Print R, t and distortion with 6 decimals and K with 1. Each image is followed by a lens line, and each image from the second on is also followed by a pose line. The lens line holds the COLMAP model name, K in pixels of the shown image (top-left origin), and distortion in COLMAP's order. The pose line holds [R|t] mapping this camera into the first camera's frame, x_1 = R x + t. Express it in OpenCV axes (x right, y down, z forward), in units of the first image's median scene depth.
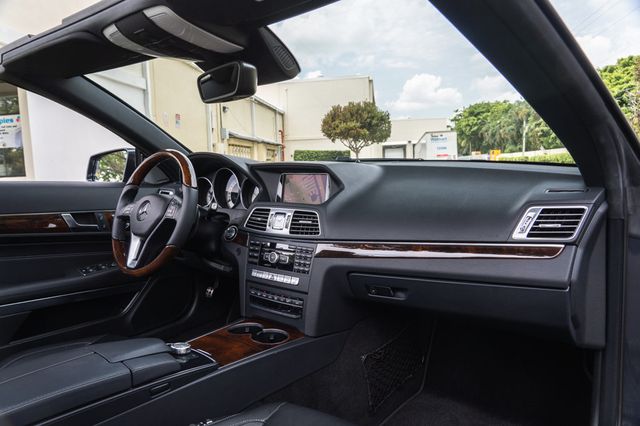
lens RADIAL K [[455.9, 0, 323.7], [0, 455.9, 219.5], [0, 0, 1]] dist [-0.010003, 0.004066]
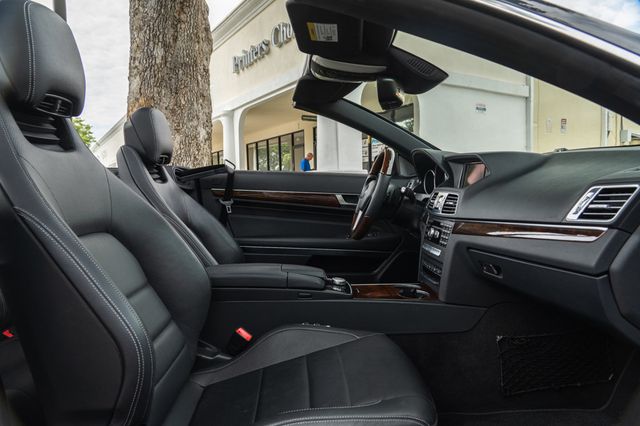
lens RADIAL K [[455.9, 0, 317.1], [0, 455.9, 218.5], [0, 0, 1]] dist [-0.010003, 0.004066]
pose [[0.649257, 0.072655, -0.757091, 0.756267], [-0.090439, 0.995739, 0.018000, 0.066407], [0.755173, 0.056784, 0.653061, -0.011490]]
